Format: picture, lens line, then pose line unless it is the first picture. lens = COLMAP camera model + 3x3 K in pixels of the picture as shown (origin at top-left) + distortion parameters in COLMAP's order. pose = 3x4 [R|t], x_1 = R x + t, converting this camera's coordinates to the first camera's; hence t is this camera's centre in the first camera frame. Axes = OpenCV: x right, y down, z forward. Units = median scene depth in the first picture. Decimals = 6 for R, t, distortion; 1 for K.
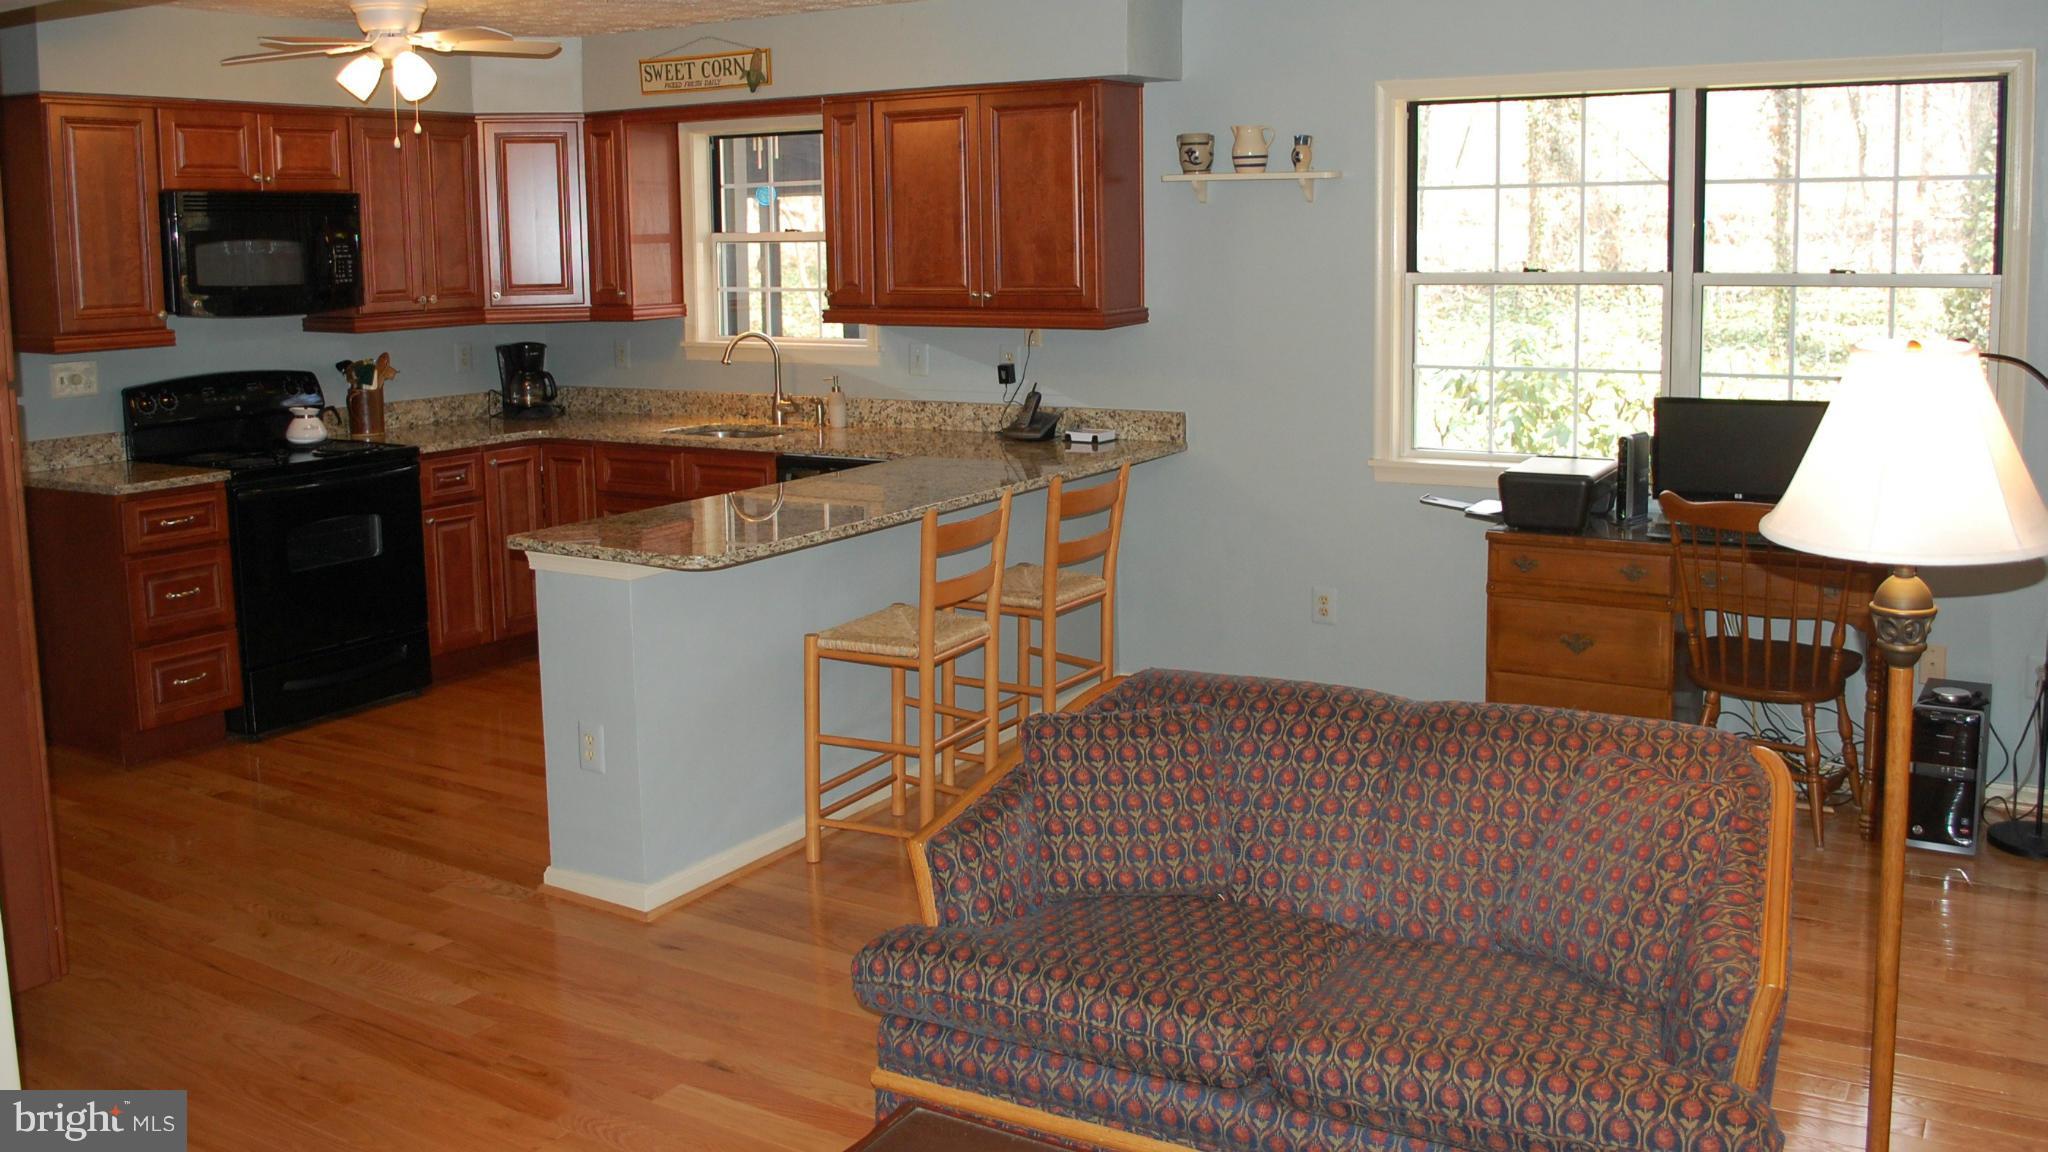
lens RADIAL K [[1756.0, 0, 1046.4], [0, 1756.0, 435.1], [0, 0, 1]] dist [-0.084212, 0.015885]
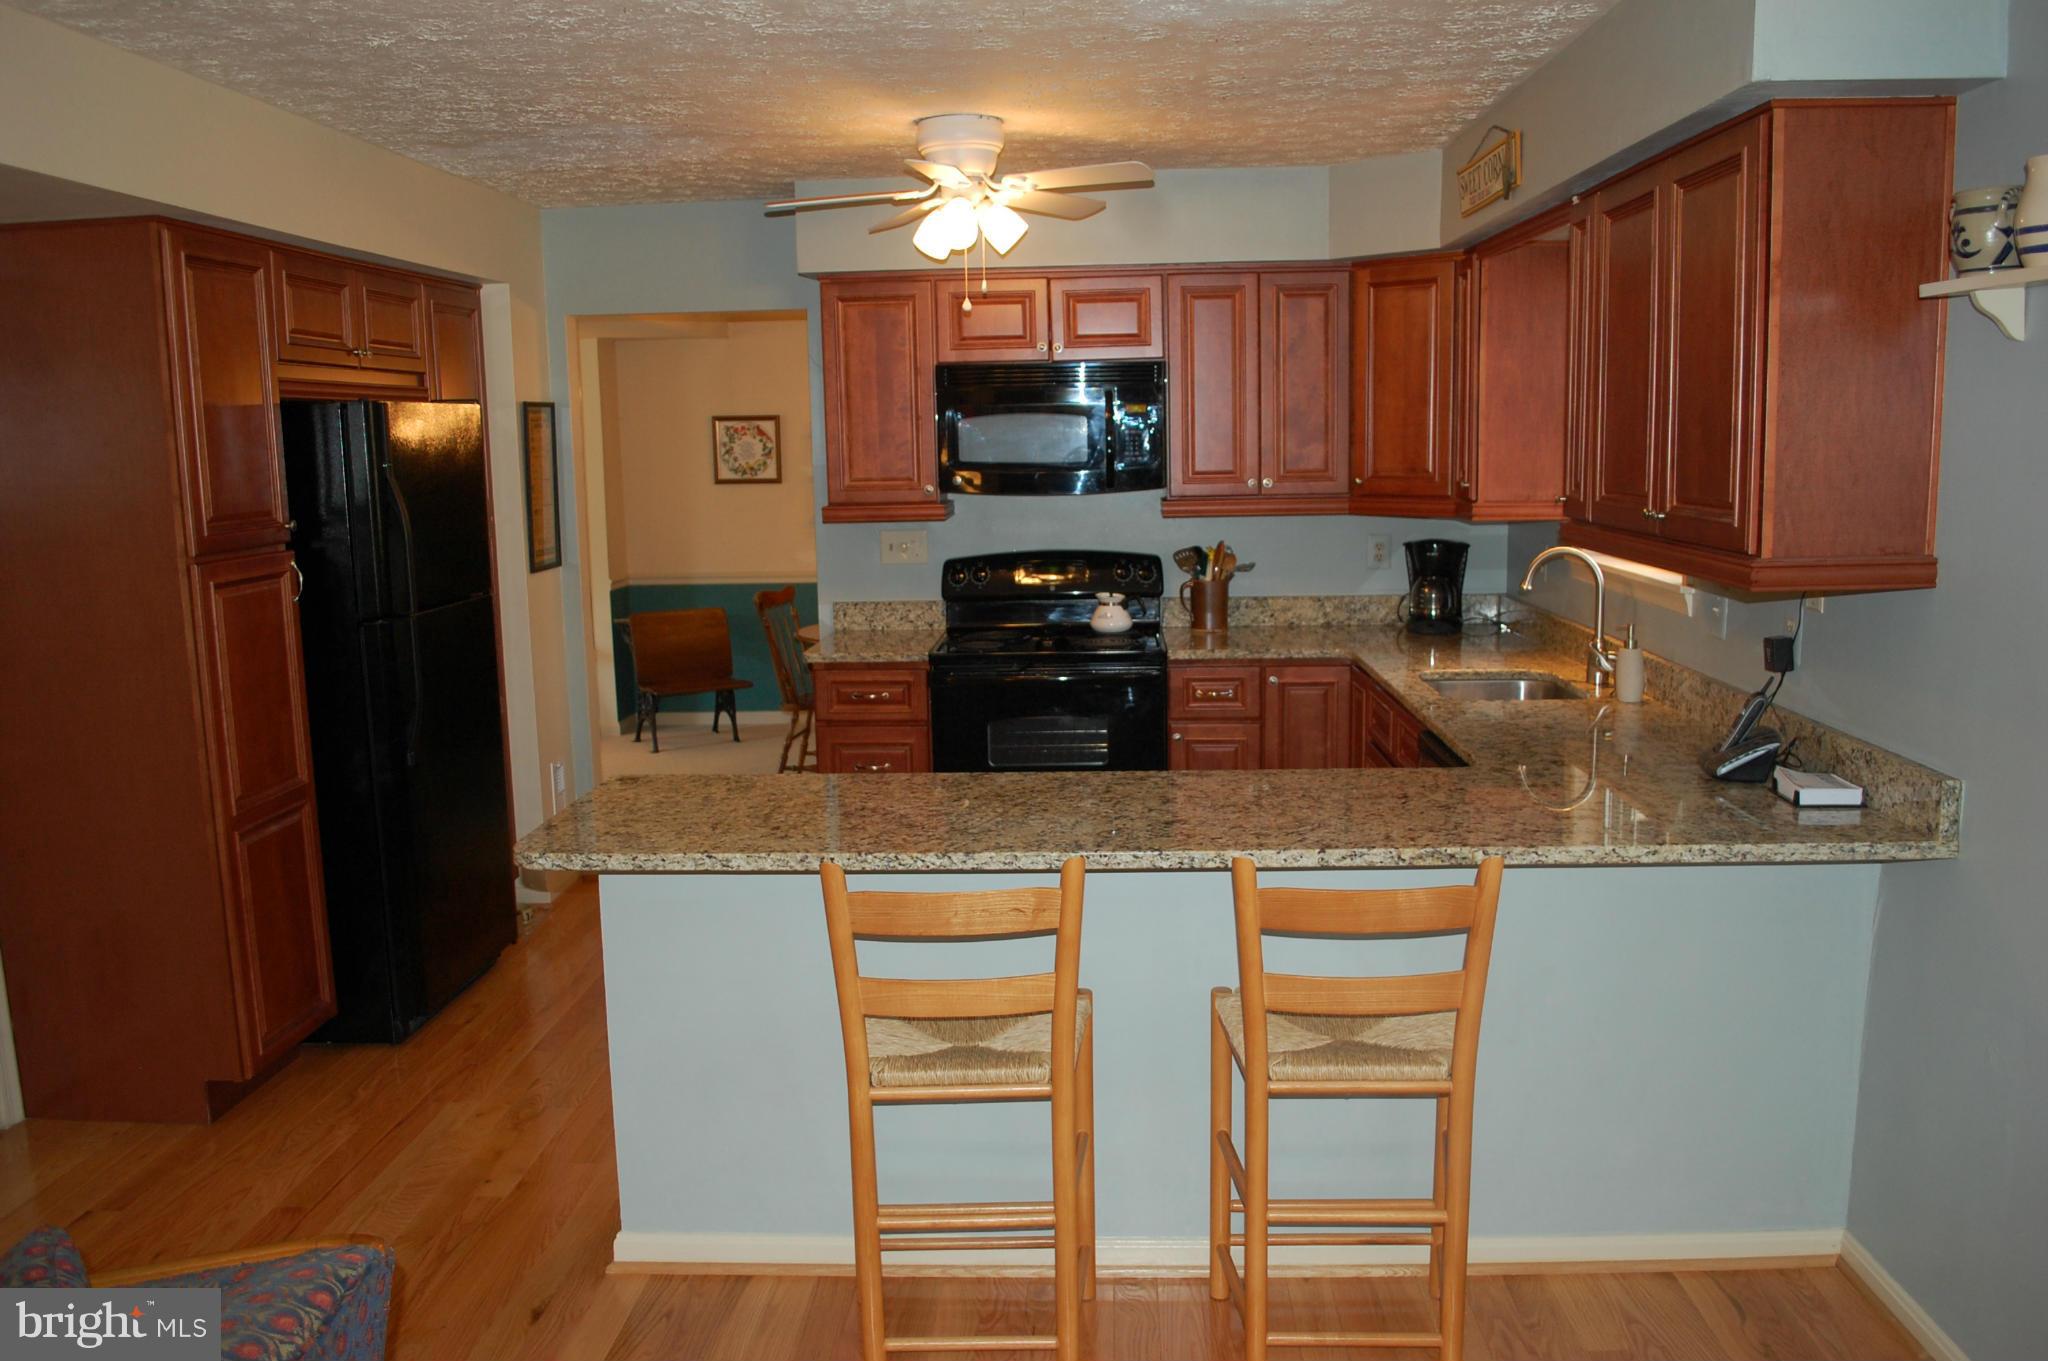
lens RADIAL K [[1618.9, 0, 1024.8], [0, 1618.9, 691.7], [0, 0, 1]] dist [-0.082415, 0.012333]
pose [[0.473559, 0.145518, -0.868658, 0.324231], [-0.087309, 0.989155, 0.118106, -0.064726], [0.876424, 0.019911, 0.481128, 0.556429]]
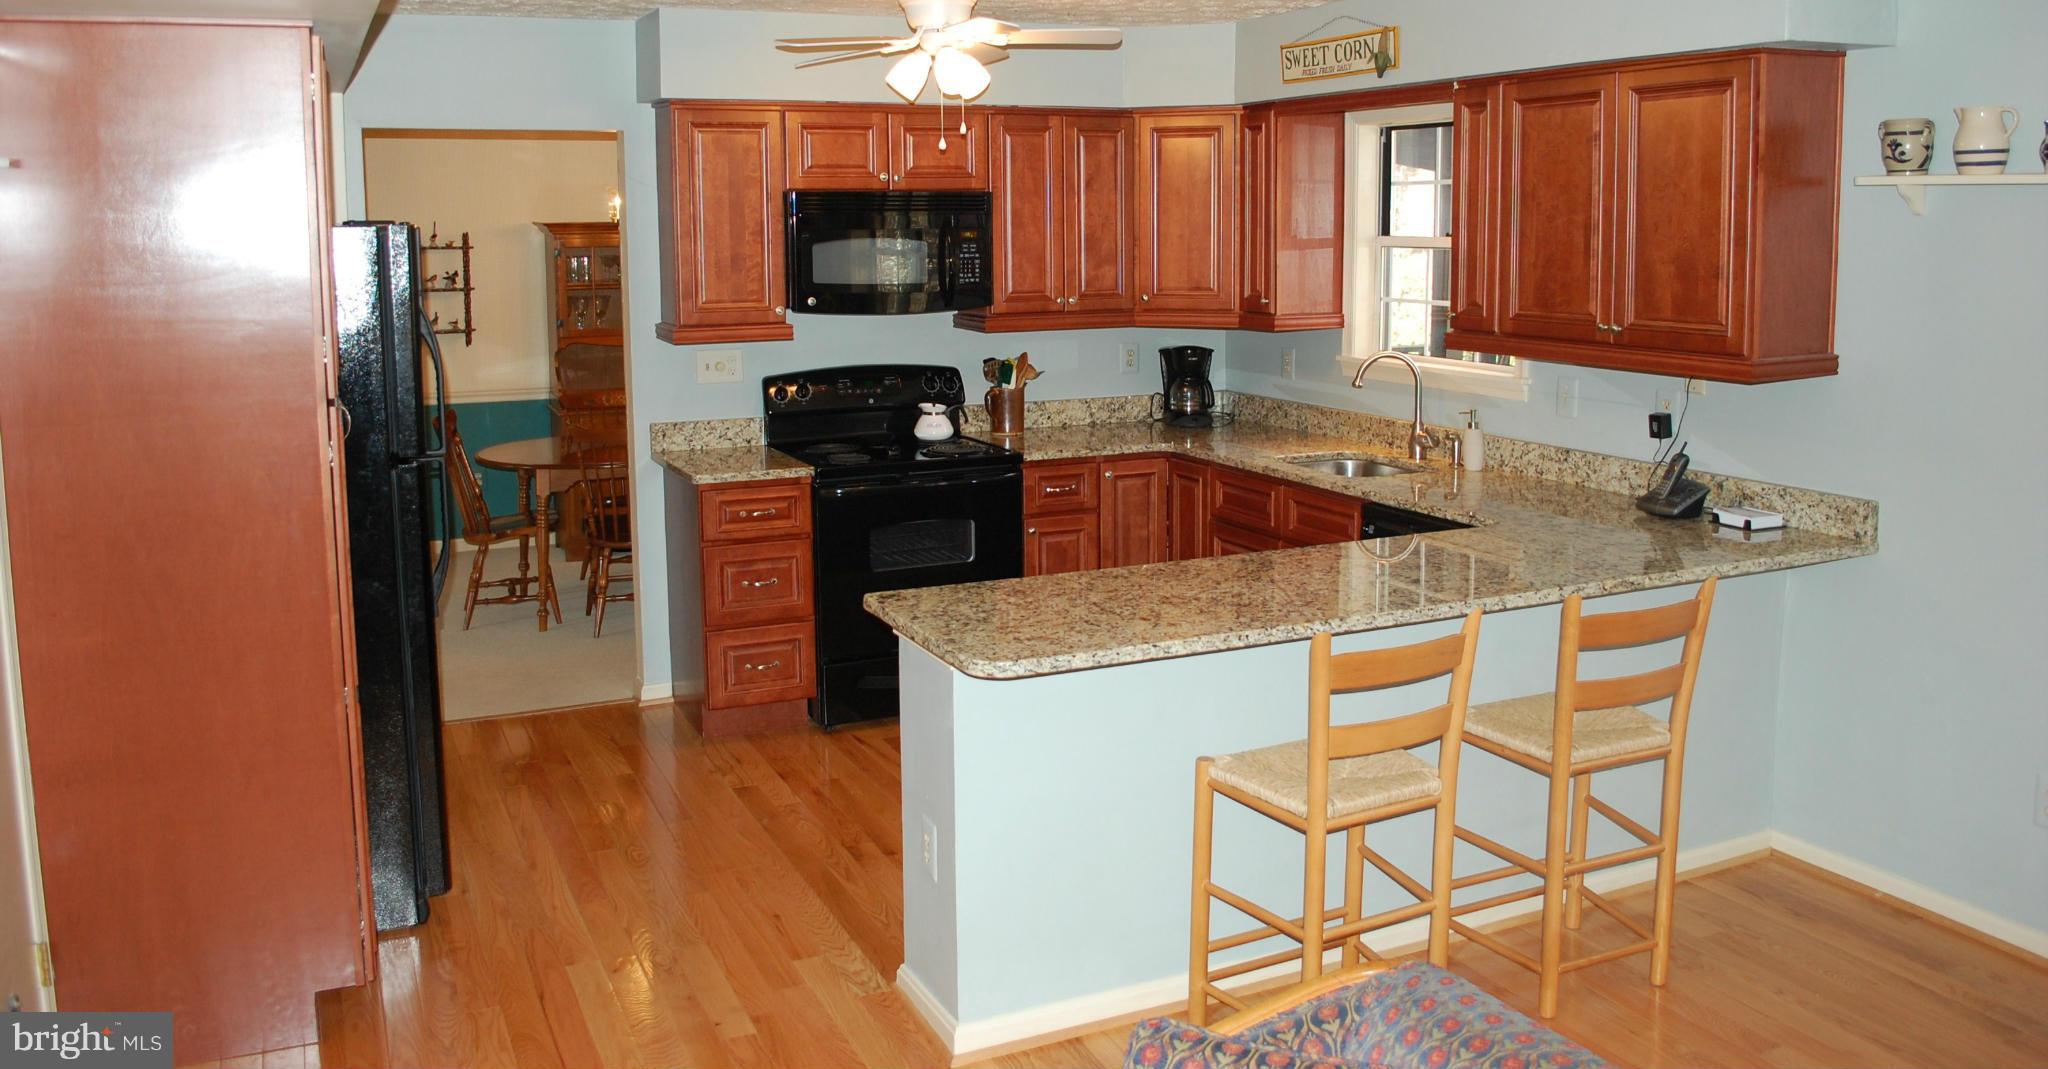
lens RADIAL K [[1633.6, 0, 1033.1], [0, 1633.6, 399.0], [0, 0, 1]] dist [-0.077899, 0.001803]
pose [[0.830131, 0.068903, -0.553294, 0.149436], [-0.067695, 0.997449, 0.022650, -0.045884], [0.553443, 0.018652, 0.832678, 0.247888]]
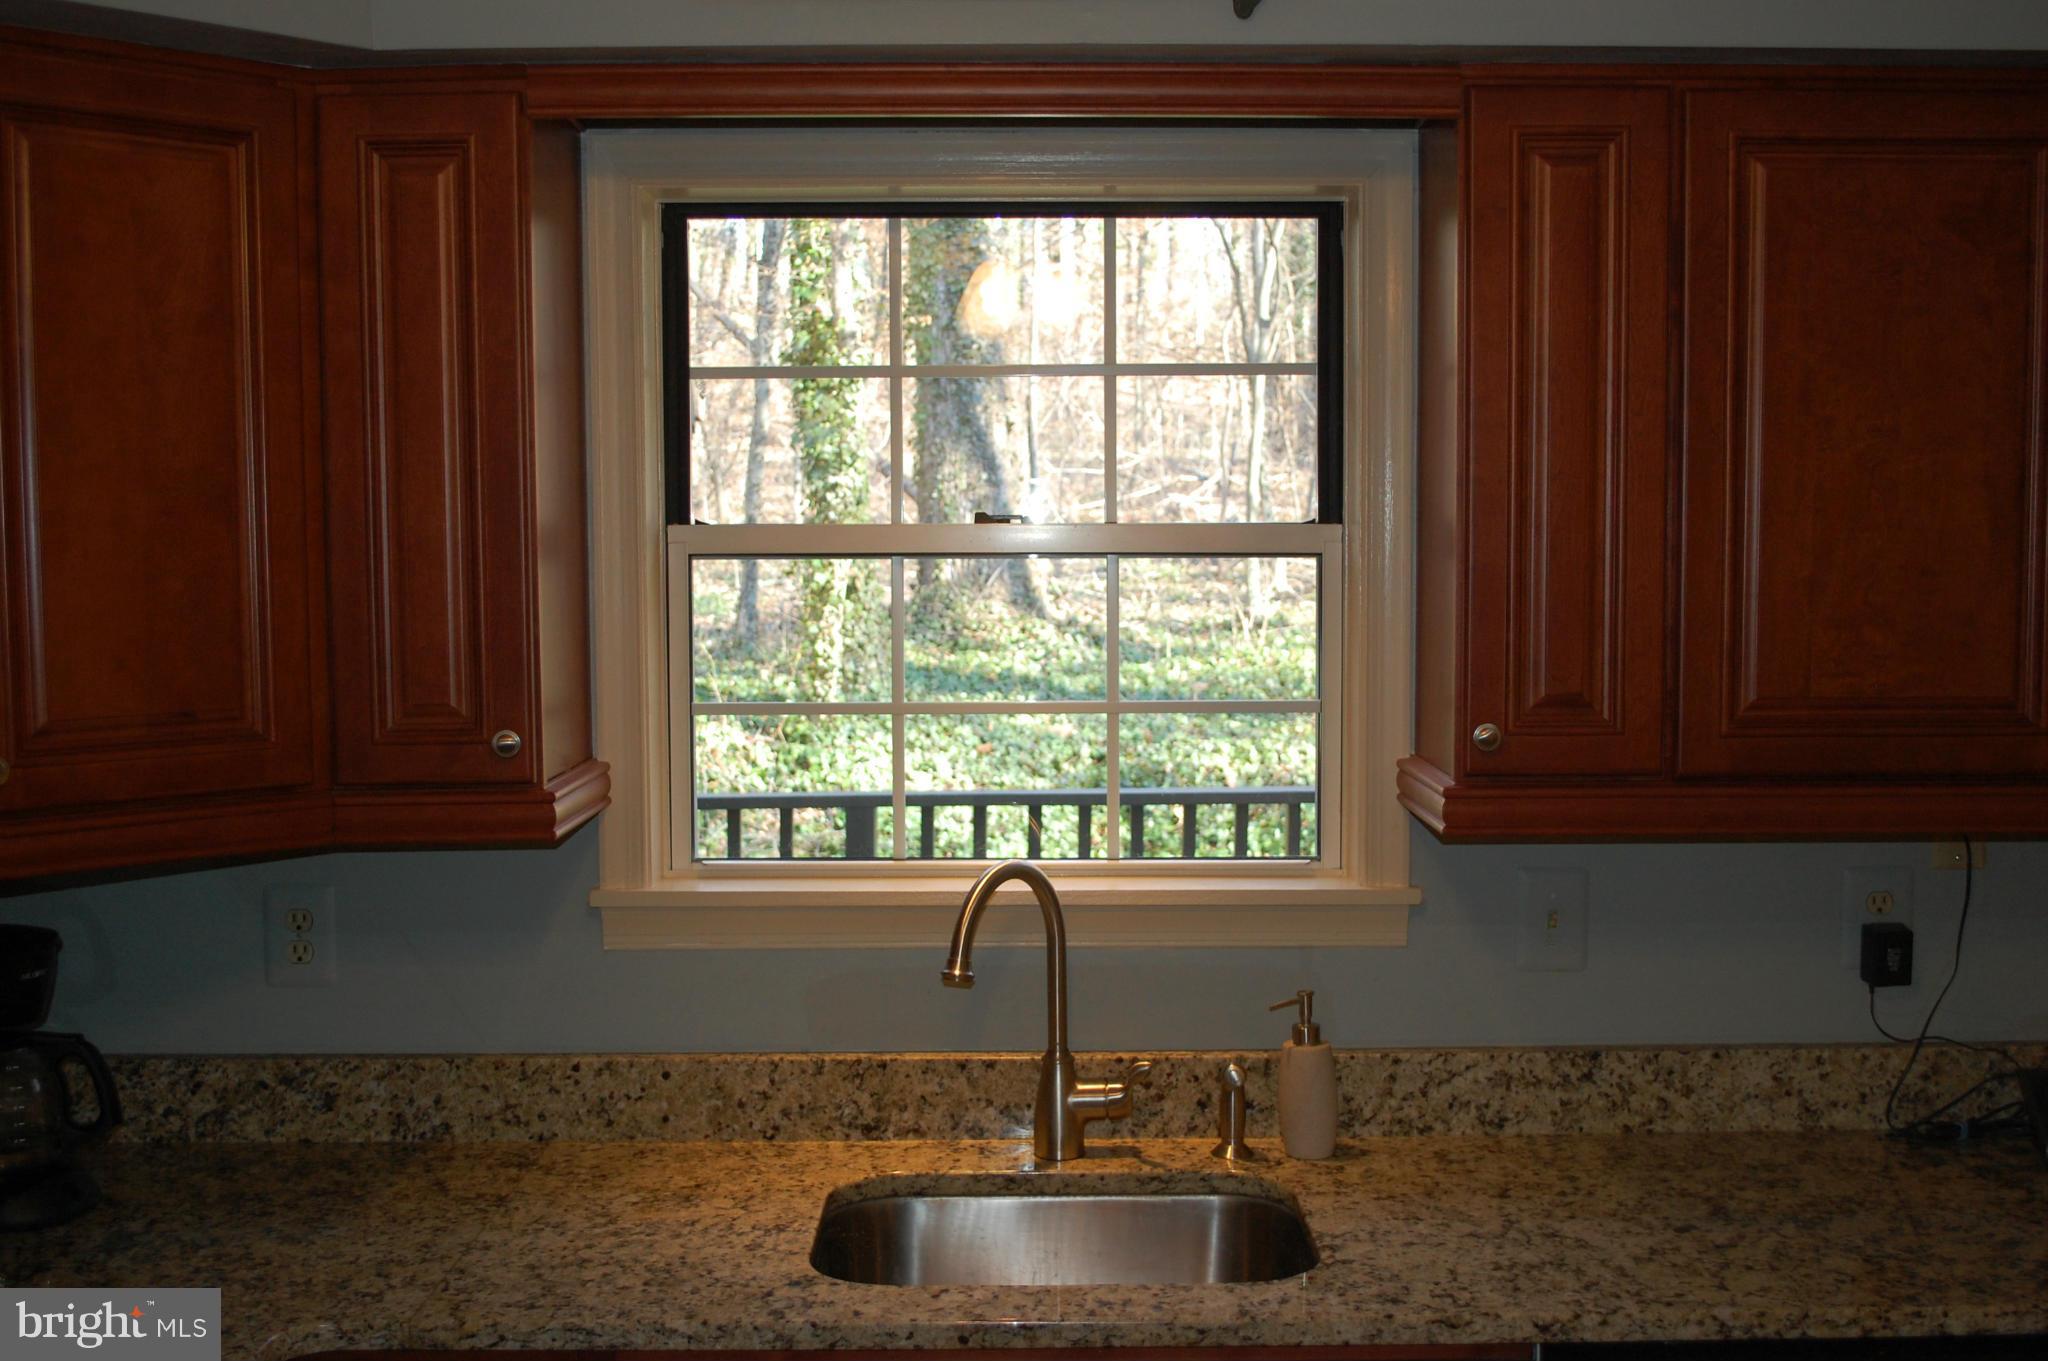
lens RADIAL K [[2246.2, 0, 1026.8], [0, 2246.2, 688.4], [0, 0, 1]] dist [-0.058000, 0.000000]
pose [[0.853683, -0.028605, 0.520007, -0.397559], [0.051390, 0.998244, -0.029452, -0.084611], [-0.518252, 0.051865, 0.853654, 0.746172]]
